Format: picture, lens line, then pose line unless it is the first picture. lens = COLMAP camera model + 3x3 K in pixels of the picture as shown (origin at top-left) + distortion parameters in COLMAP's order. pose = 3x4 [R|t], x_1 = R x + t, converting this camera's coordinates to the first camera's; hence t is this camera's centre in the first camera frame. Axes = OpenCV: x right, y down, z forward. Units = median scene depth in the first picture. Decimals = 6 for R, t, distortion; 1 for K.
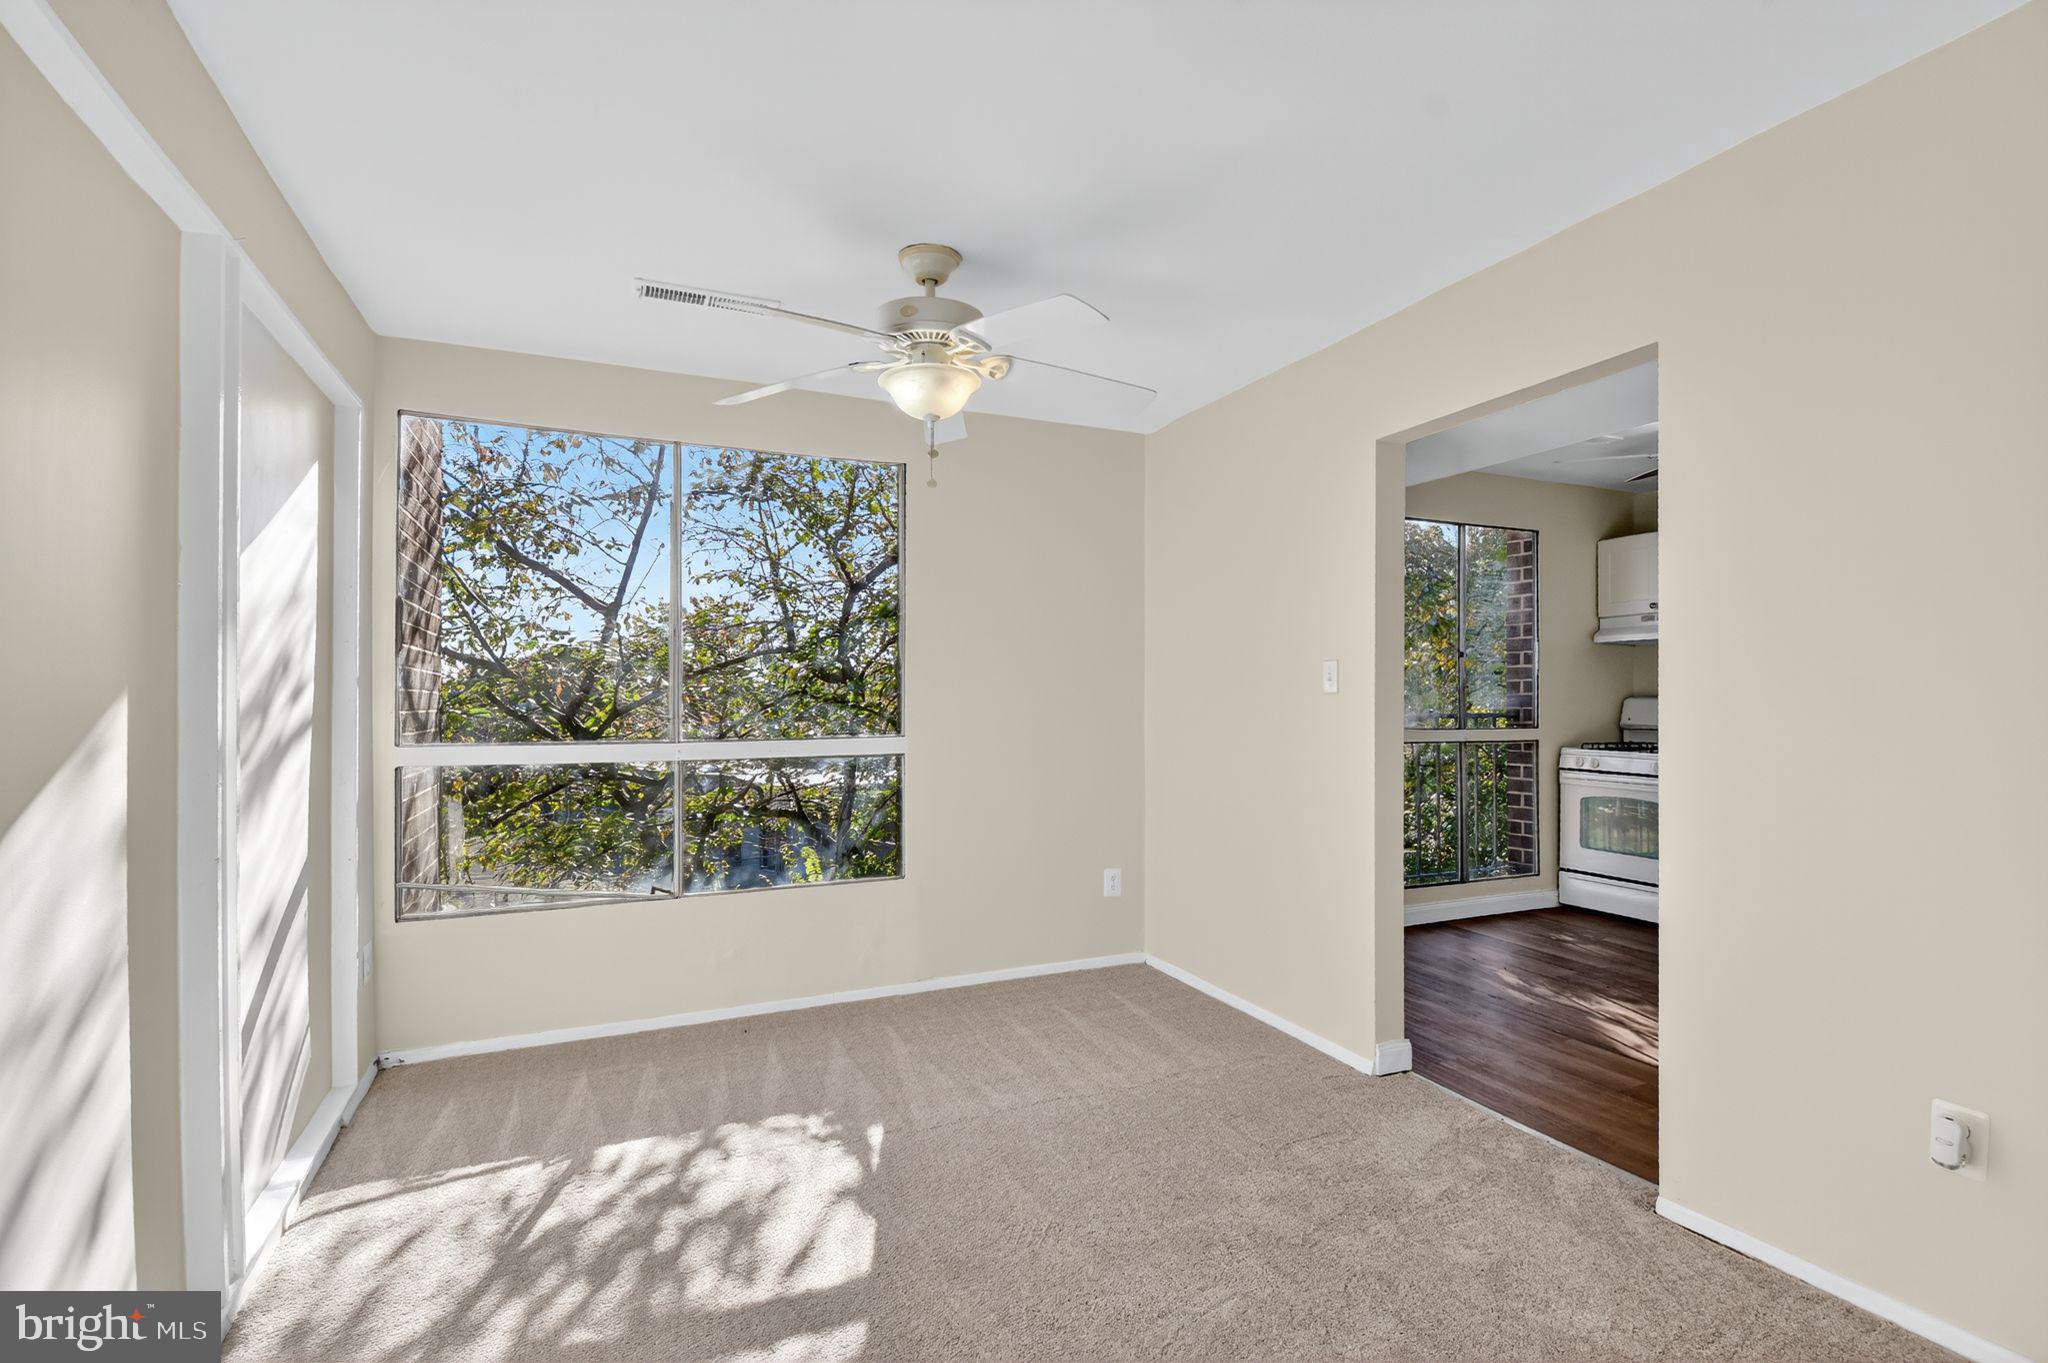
lens RADIAL K [[998.4, 0, 1016.3], [0, 998.4, 680.7], [0, 0, 1]] dist [-0.004499, -0.000569]
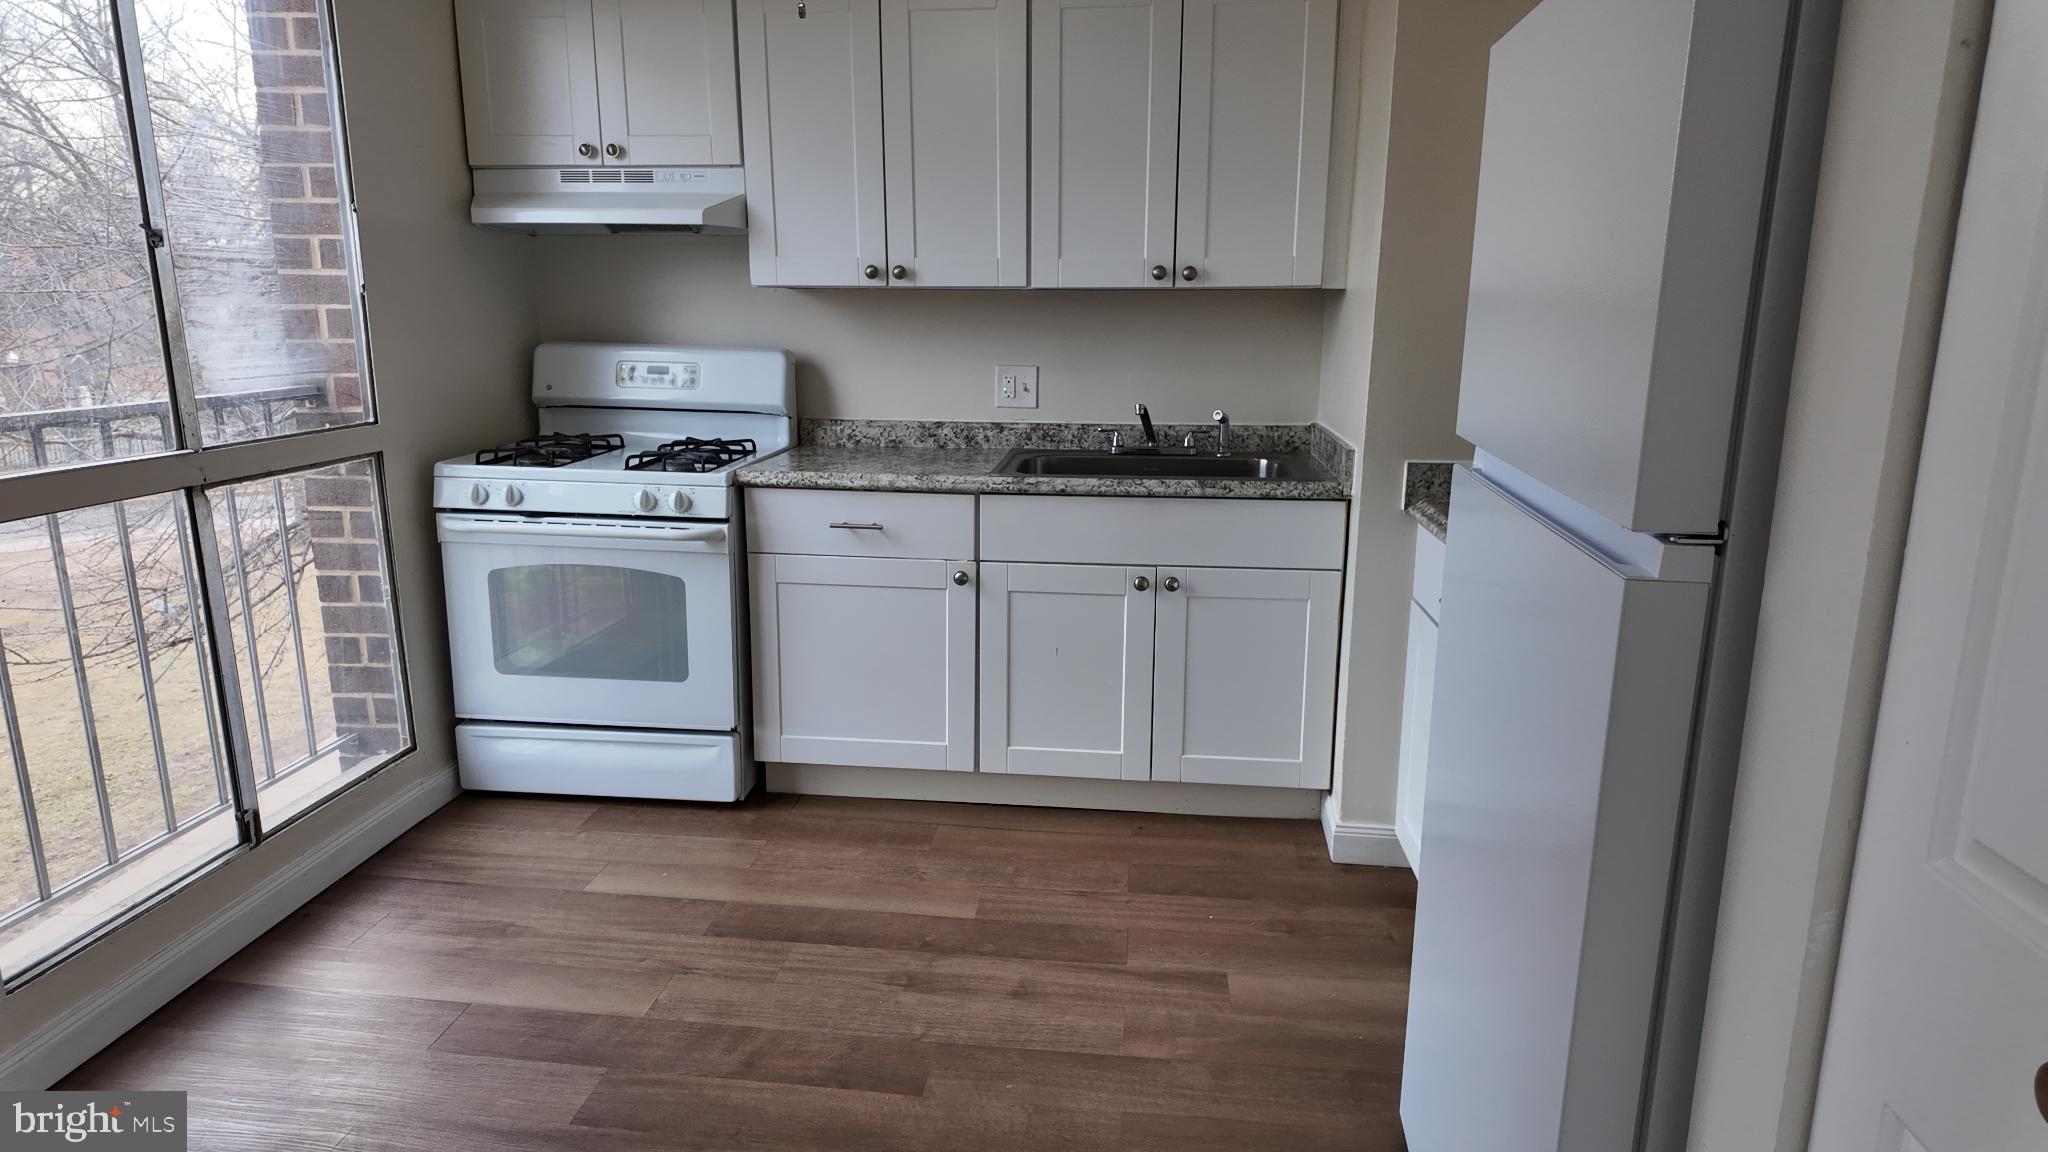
lens RADIAL K [[1239.1, 0, 1033.7], [0, 1239.1, 584.1], [0, 0, 1]] dist [0.038285, -0.010380]
pose [[0.498353, -0.191862, 0.845478, 0.193304], [-0.010457, 0.973804, 0.227147, -0.010256], [-0.866911, -0.122040, 0.483292, 0.482548]]
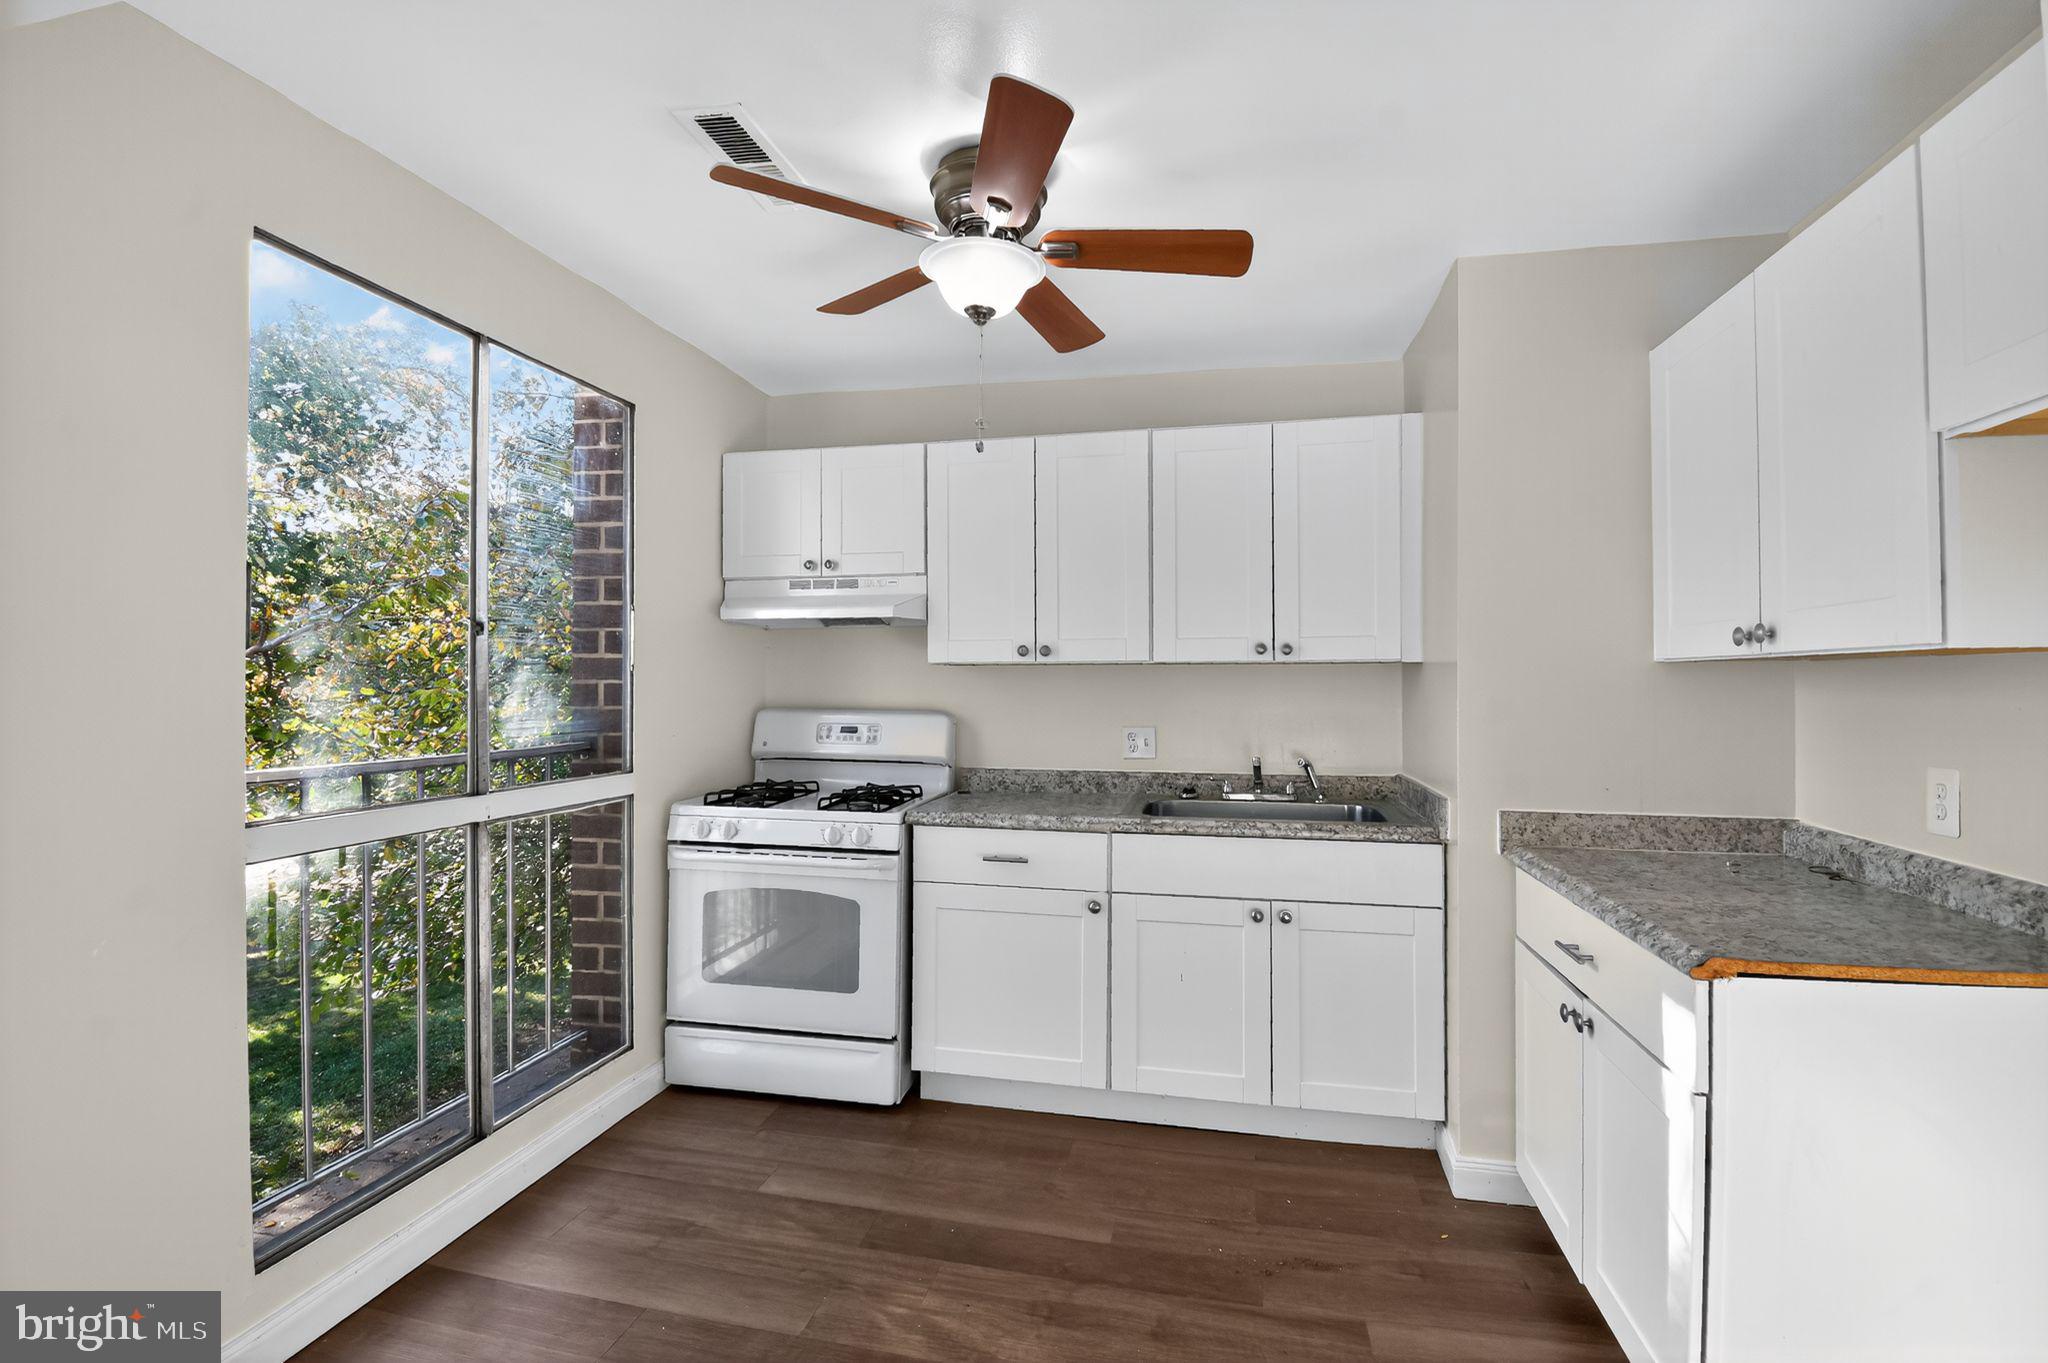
lens RADIAL K [[932.6, 0, 1024.8], [0, 932.6, 680.5], [0, 0, 1]] dist [0.013151, -0.000861]
pose [[0.589609, 0.000799, 0.807688, 0.238379], [-0.004243, 0.999989, 0.002109, -0.003748], [-0.807678, -0.004671, 0.589606, 0.526858]]
